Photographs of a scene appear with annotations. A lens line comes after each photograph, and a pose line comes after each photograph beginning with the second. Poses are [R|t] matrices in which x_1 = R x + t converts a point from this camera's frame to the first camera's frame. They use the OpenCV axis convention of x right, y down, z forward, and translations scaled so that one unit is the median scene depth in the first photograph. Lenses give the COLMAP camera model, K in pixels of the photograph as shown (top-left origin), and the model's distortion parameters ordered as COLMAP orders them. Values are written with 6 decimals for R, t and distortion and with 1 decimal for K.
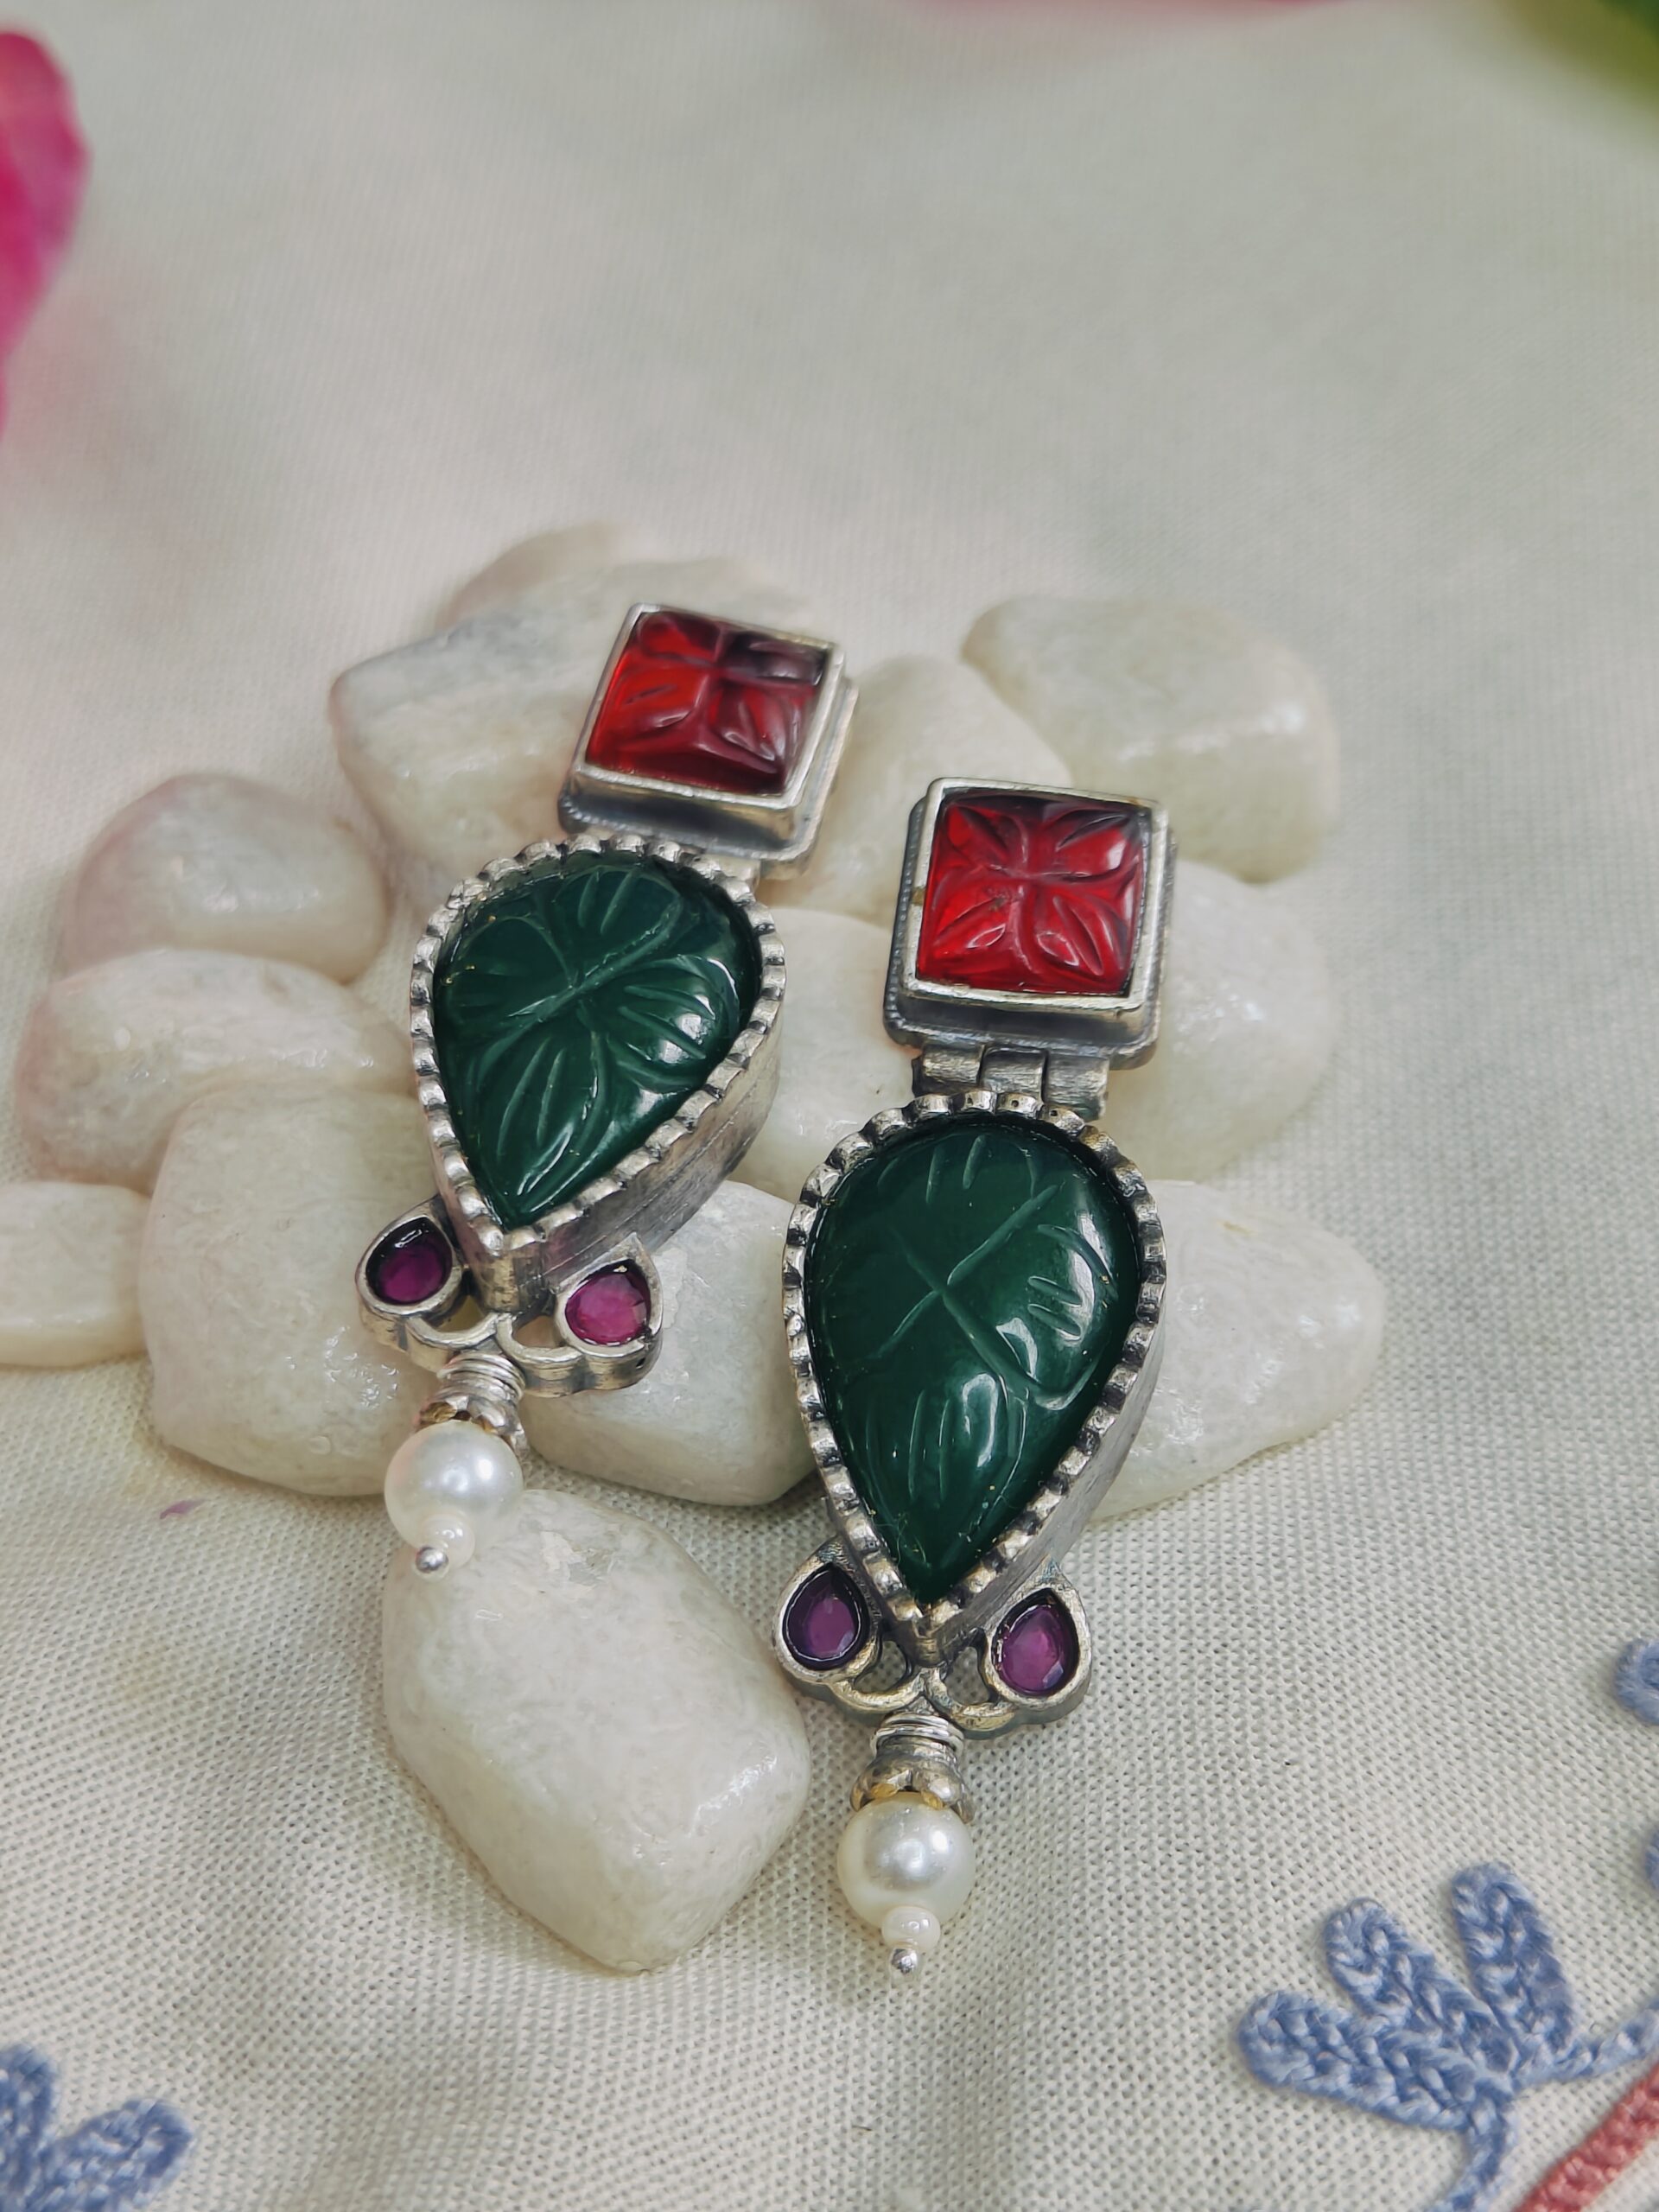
lens RADIAL K [[3017.0, 0, 829.5], [0, 3017.0, 1106.0], [0, 0, 1]] dist [0.155508, -0.941342]
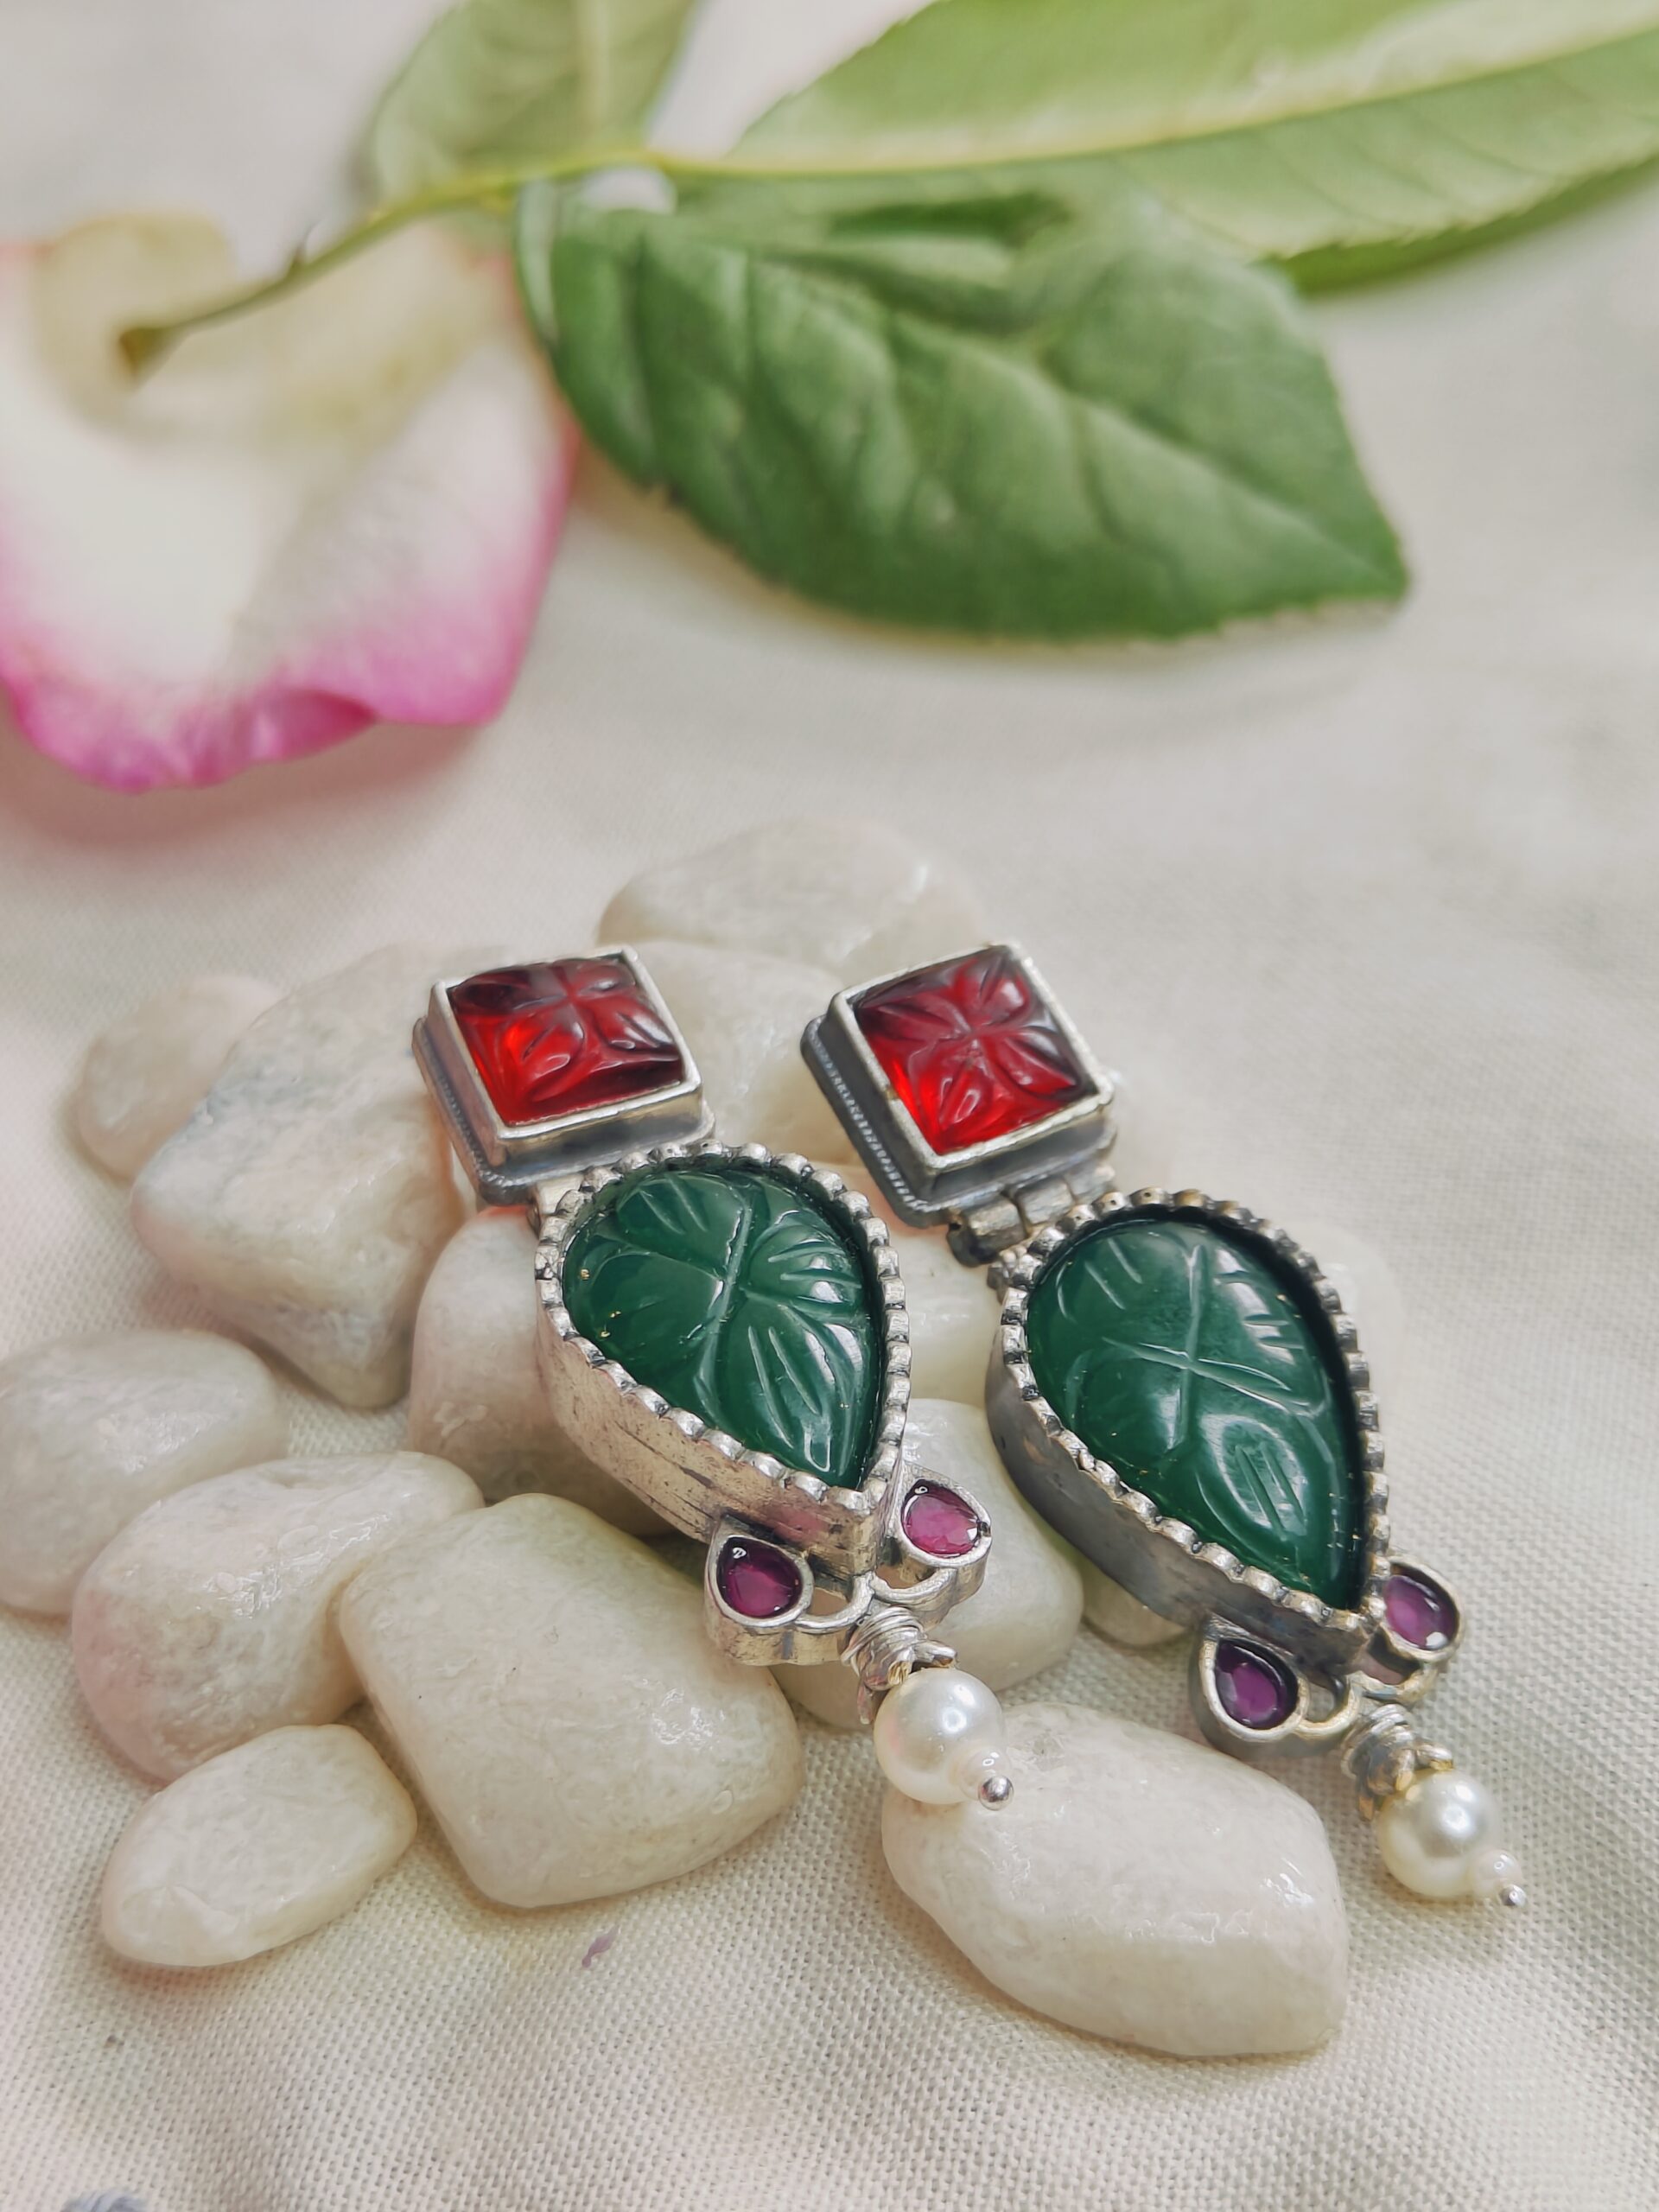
lens RADIAL K [[3017.0, 0, 829.5], [0, 3017.0, 1106.0], [0, 0, 1]] dist [0.155508, -0.941342]
pose [[0.809753, -0.399444, 0.429820, -0.458466], [0.451513, 0.892001, -0.021659, -0.052384], [-0.374748, 0.211608, 0.902655, 0.038950]]
